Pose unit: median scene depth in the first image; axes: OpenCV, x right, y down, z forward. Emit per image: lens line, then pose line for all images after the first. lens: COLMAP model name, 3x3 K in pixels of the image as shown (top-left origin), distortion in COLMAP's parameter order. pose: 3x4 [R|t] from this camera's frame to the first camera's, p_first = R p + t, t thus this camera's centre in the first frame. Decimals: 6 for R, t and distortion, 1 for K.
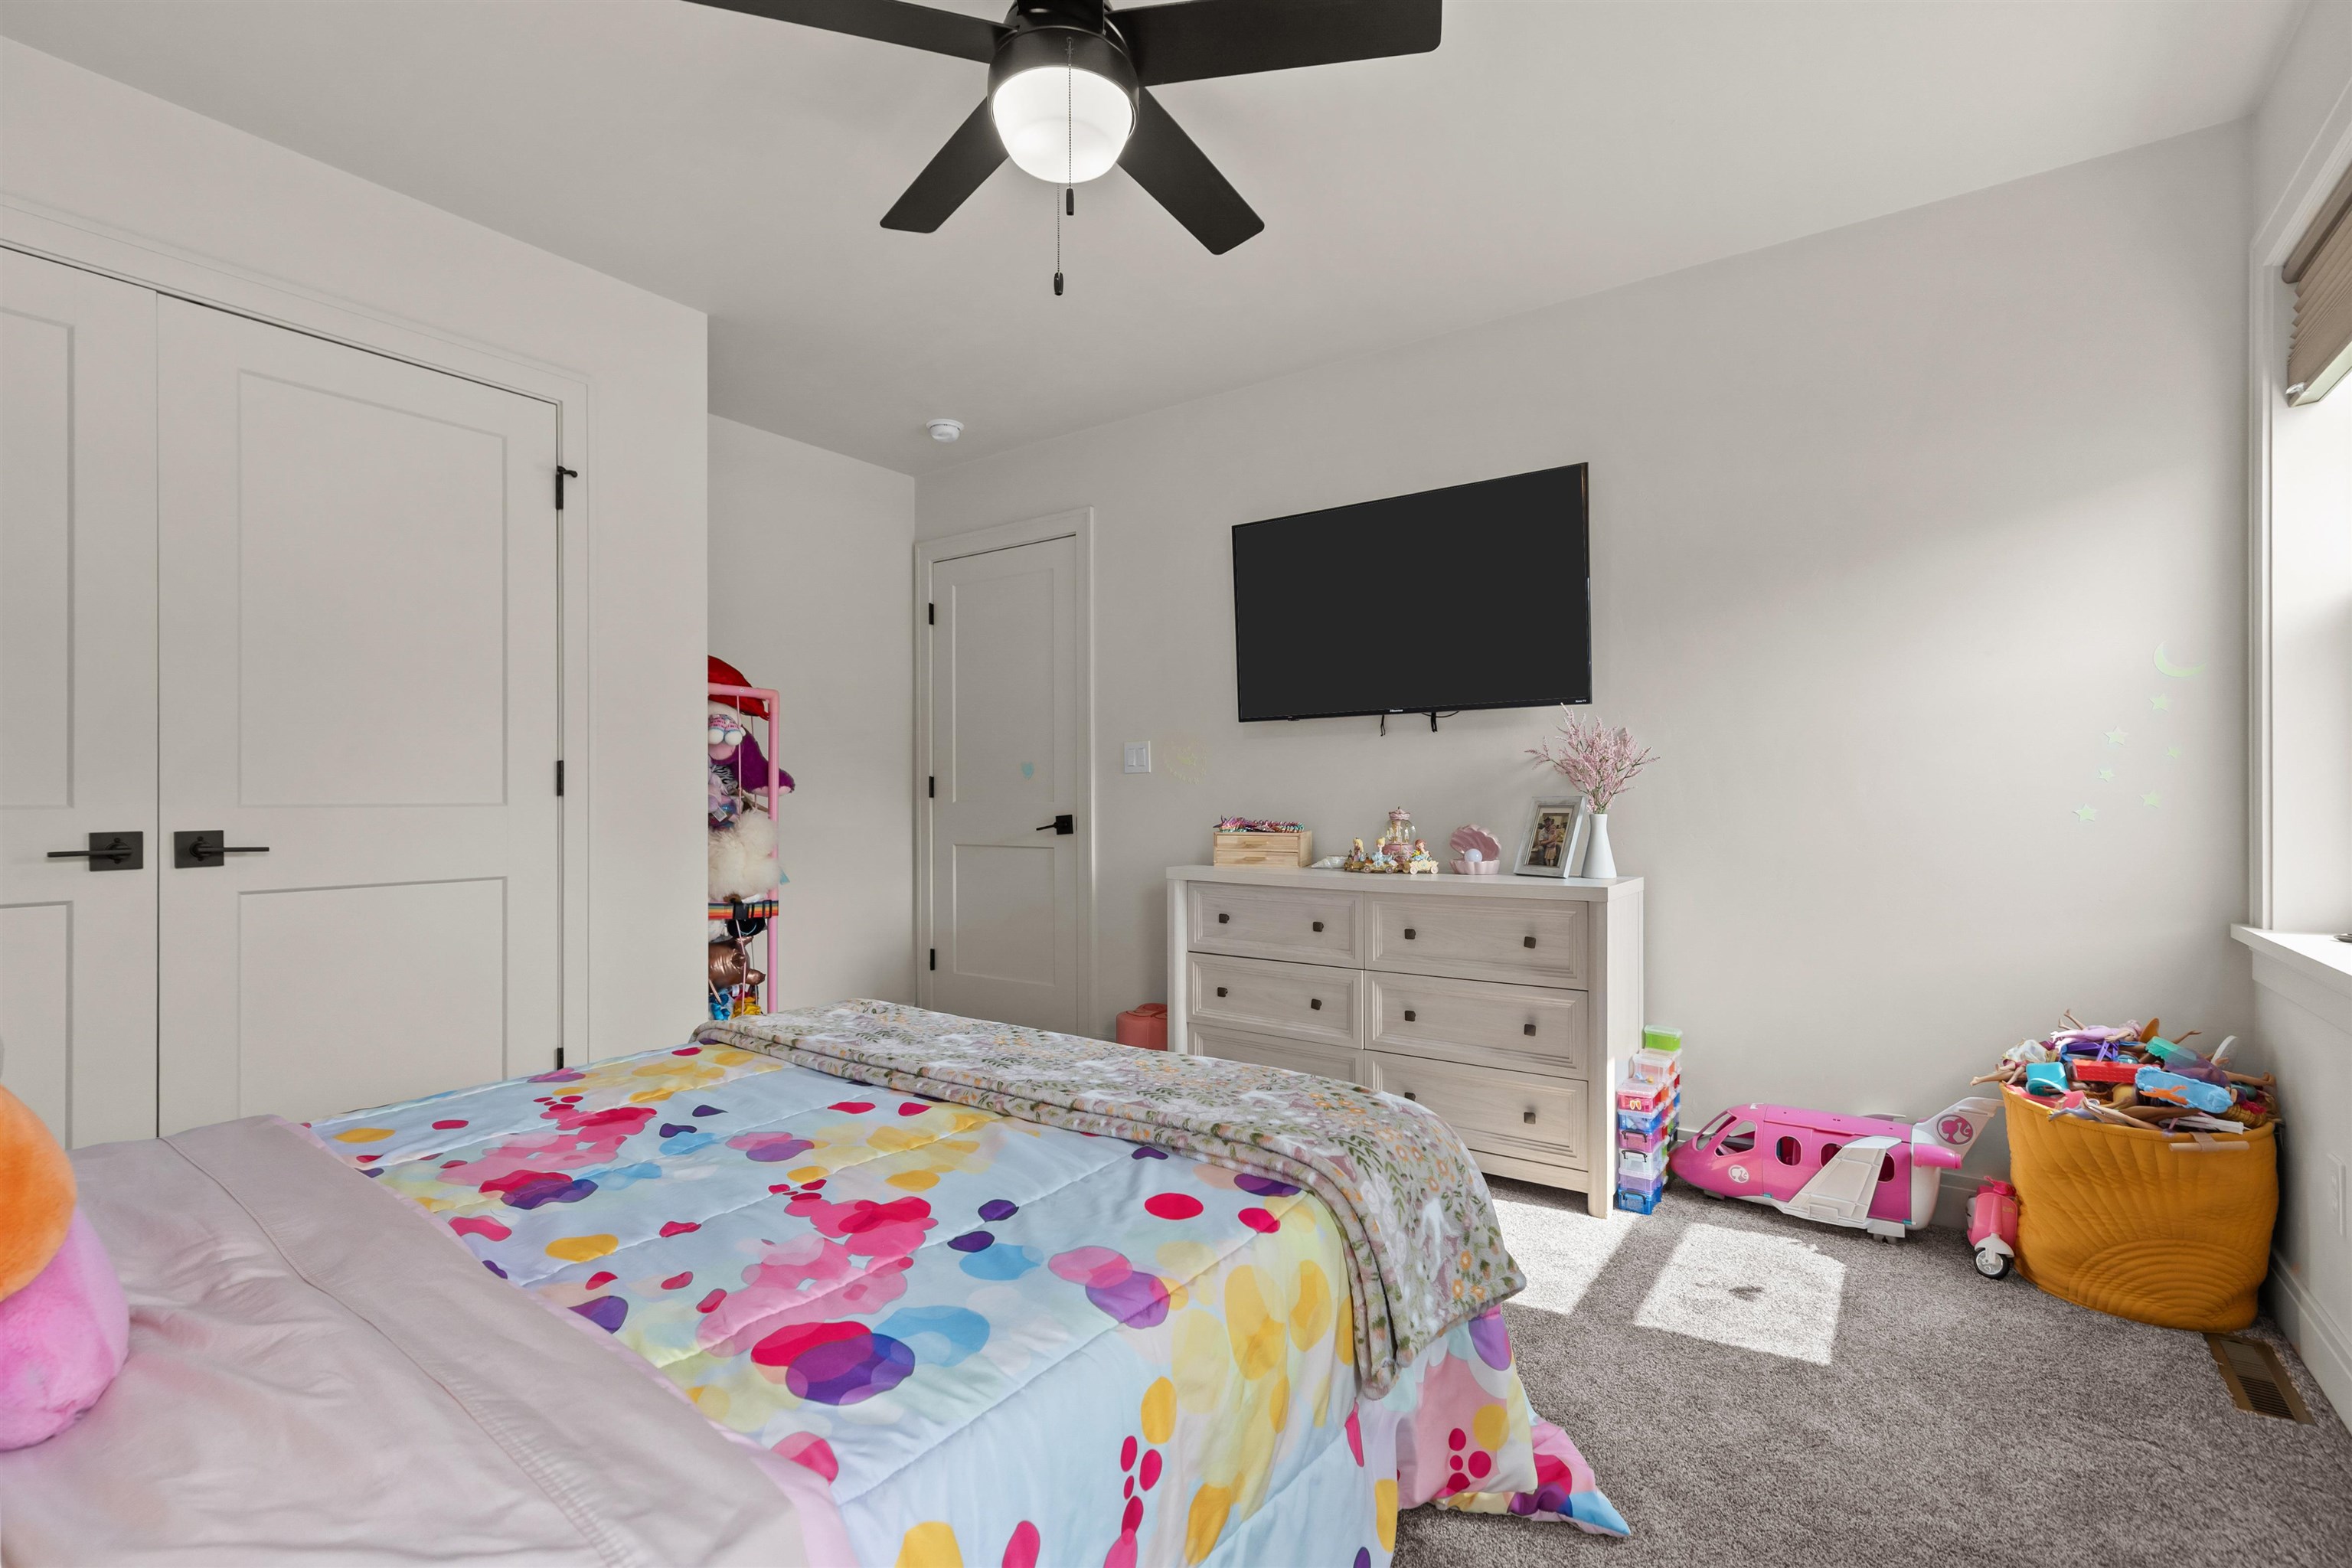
lens RADIAL K [[1069.8, 0, 1173.2], [0, 1069.8, 792.9], [0, 0, 1]] dist [0.010128, -0.001794]
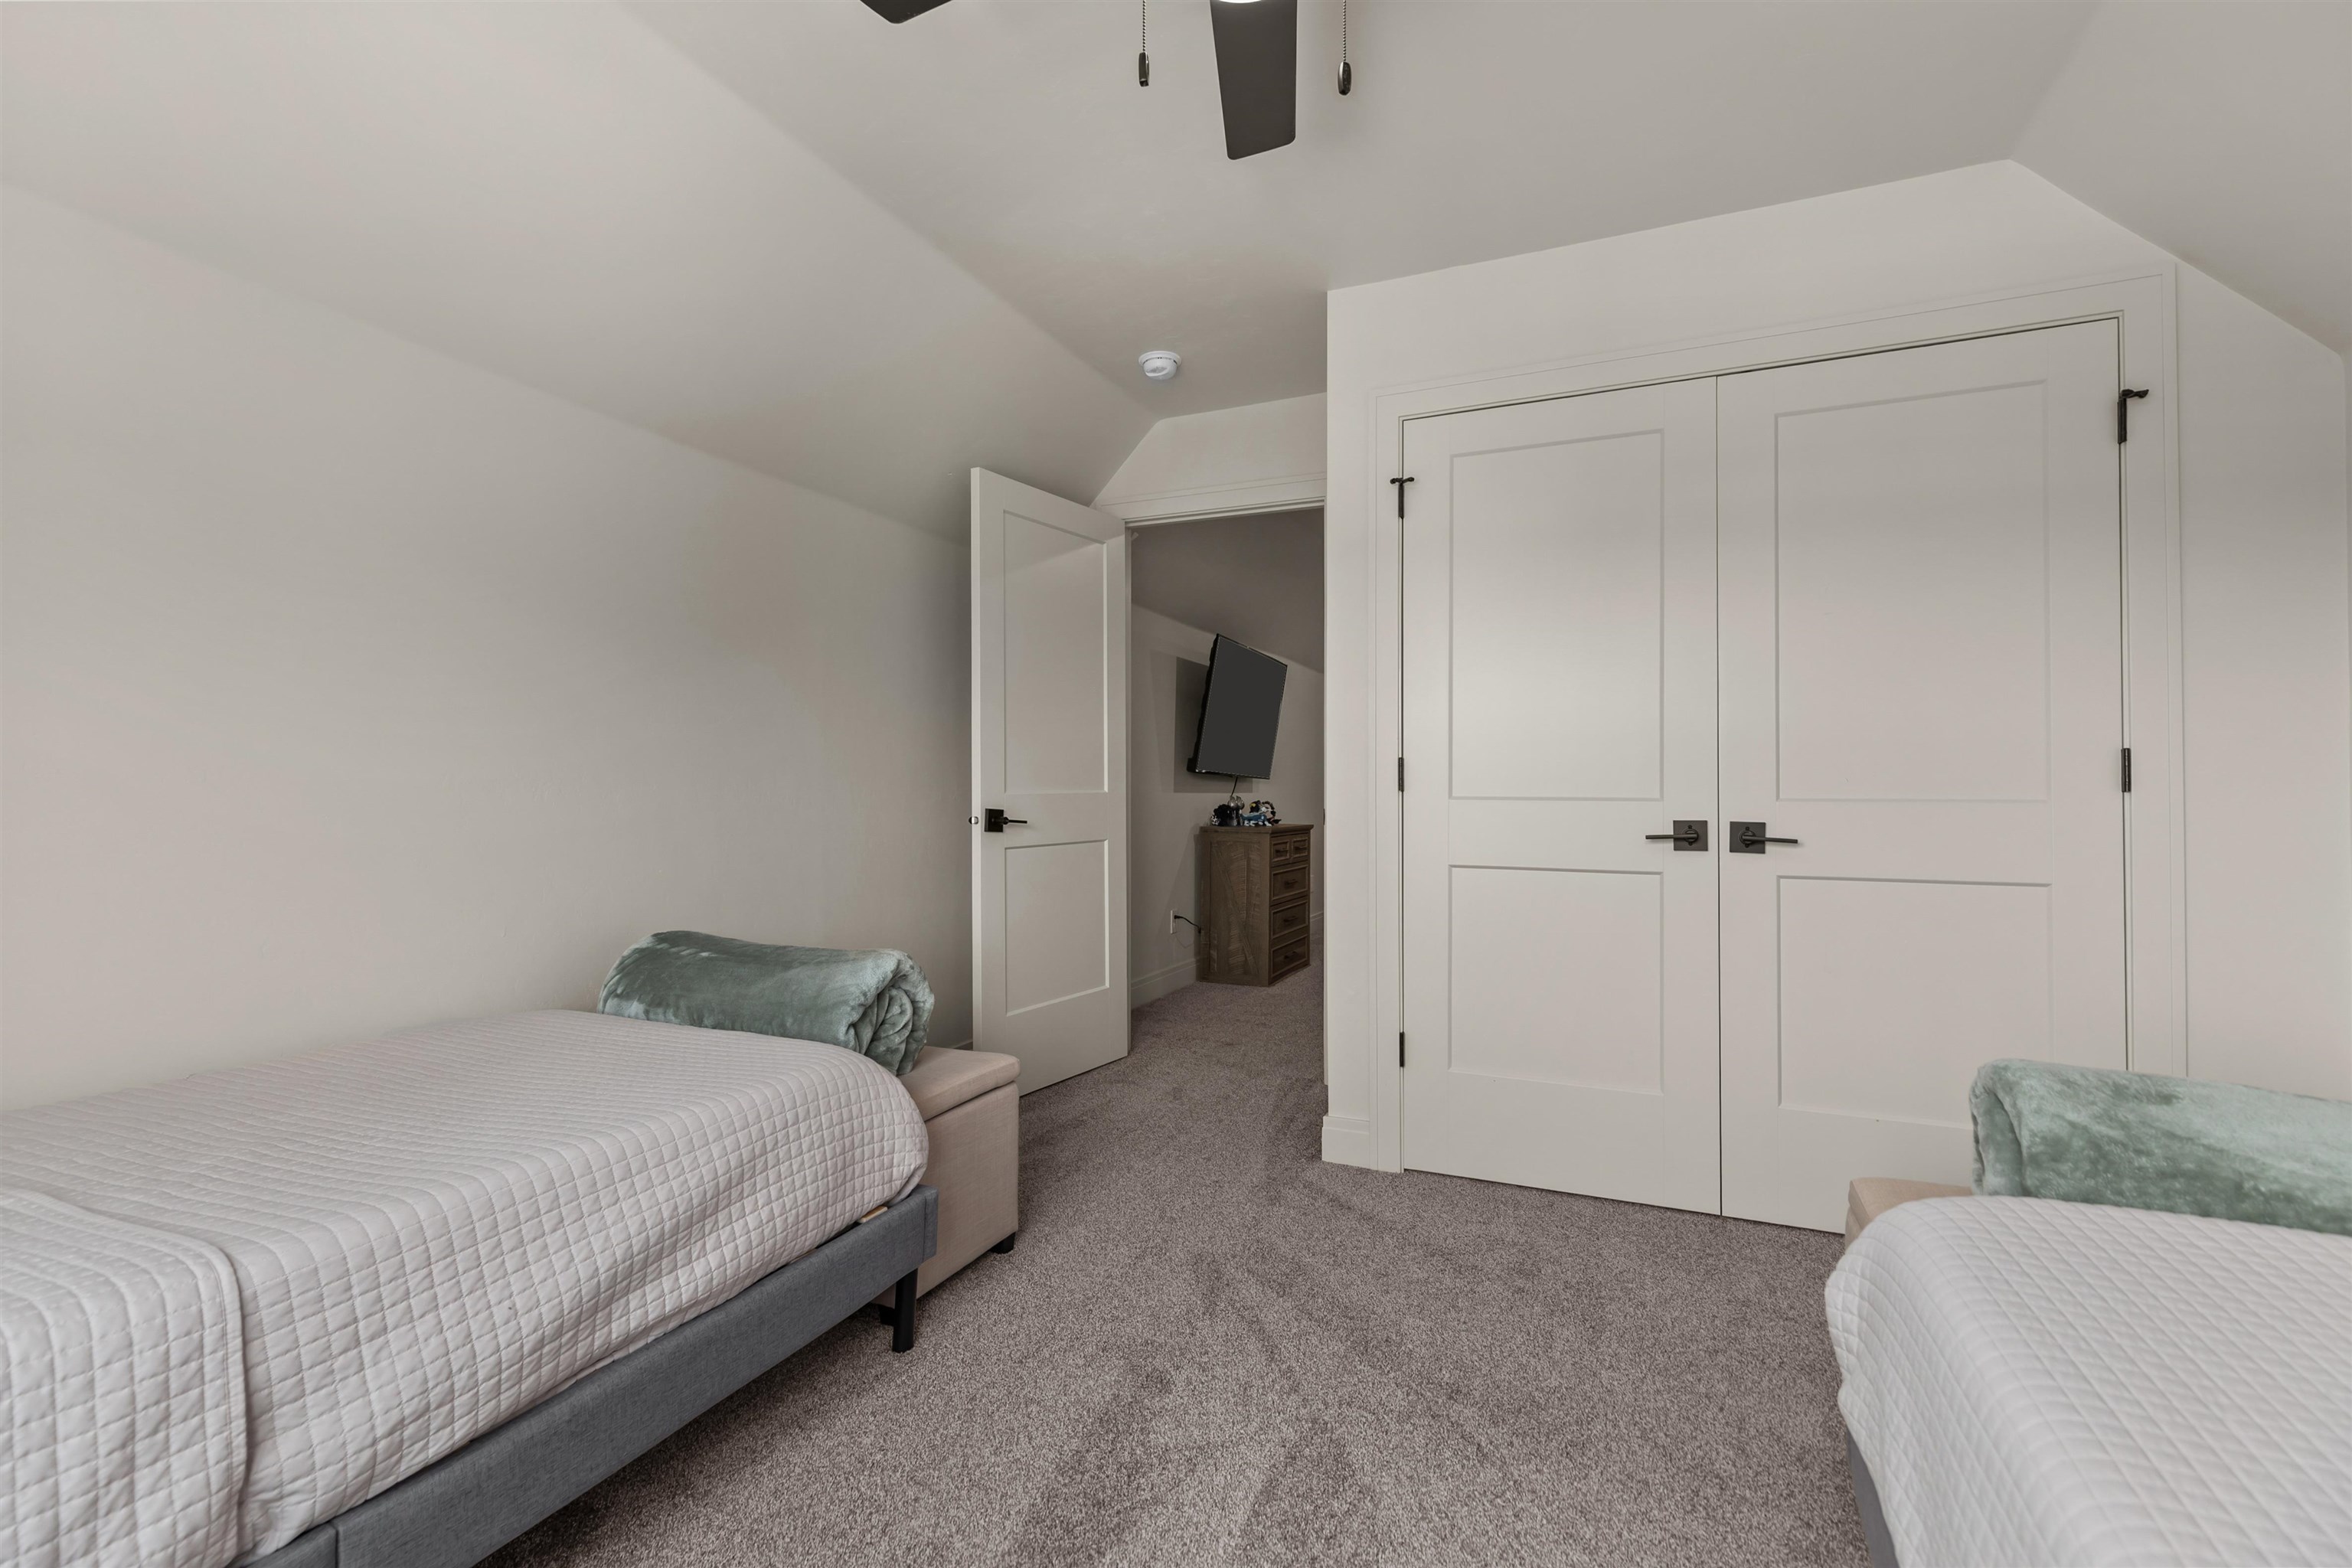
lens RADIAL K [[1069.8, 0, 1164.9], [0, 1069.8, 789.2], [0, 0, 1]] dist [0.010128, -0.001794]
pose [[0.199578, -0.000275, -0.979882, 0.110029], [-0.000931, 0.999999, -0.000470, 0.001127], [0.979882, 0.001006, 0.199577, 0.148626]]
